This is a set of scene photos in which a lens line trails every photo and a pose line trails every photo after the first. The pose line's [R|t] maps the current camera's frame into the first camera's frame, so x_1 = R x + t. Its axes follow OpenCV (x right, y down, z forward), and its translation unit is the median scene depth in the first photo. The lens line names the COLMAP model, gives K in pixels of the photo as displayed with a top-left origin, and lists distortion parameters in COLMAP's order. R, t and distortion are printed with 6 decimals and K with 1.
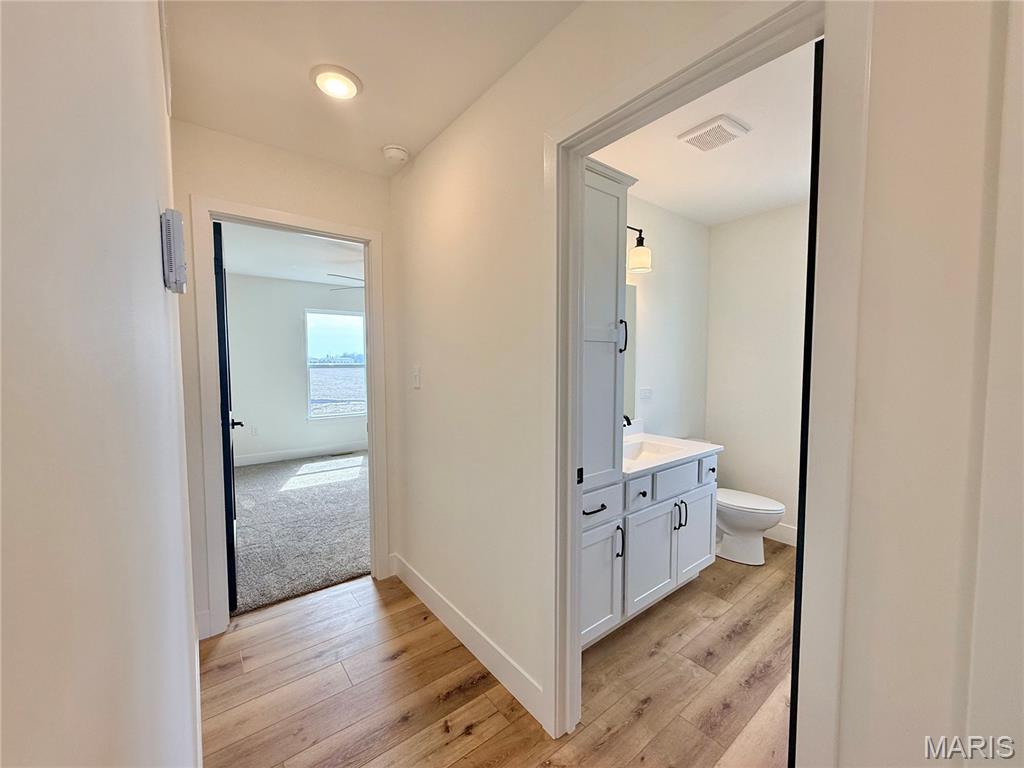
lens RADIAL K [[408.4, 0, 509.4], [0, 408.4, 387.3], [0, 0, 1]] dist [0.002883, -0.000240]
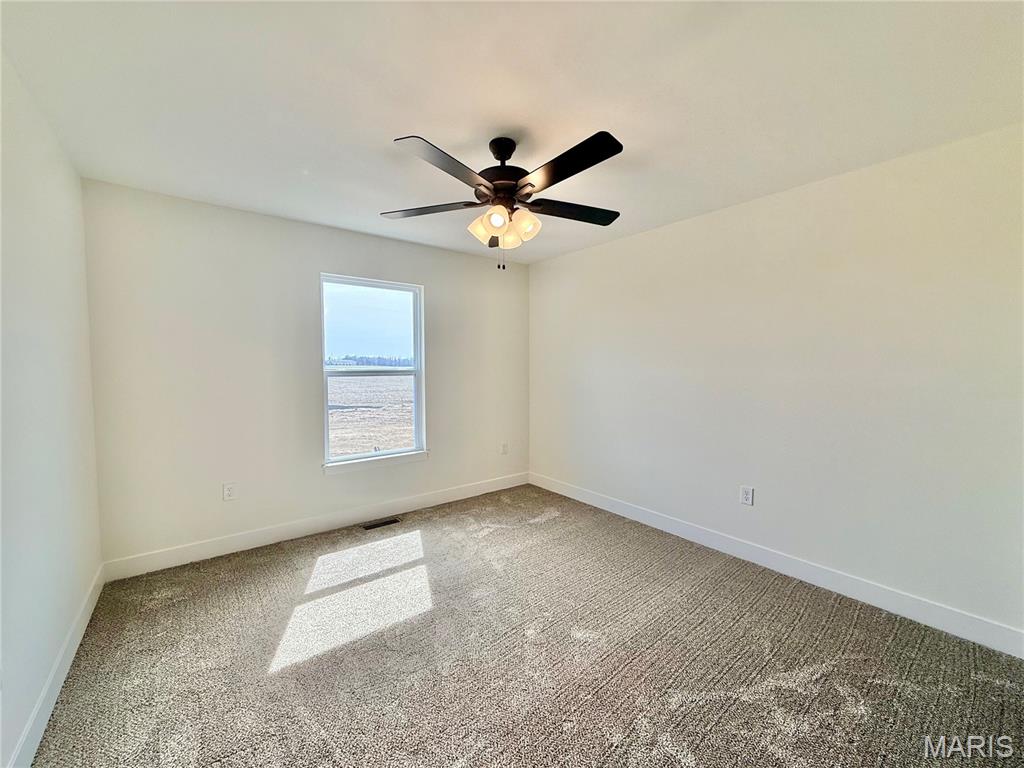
lens RADIAL K [[408.4, 0, 514.2], [0, 408.4, 385.5], [0, 0, 1]] dist [0.002883, -0.000240]
pose [[0.999972, 0.003725, 0.006526, -0.226678], [-0.003649, 0.999925, -0.011666, -0.026729], [-0.006569, 0.011642, 0.999911, 0.414872]]
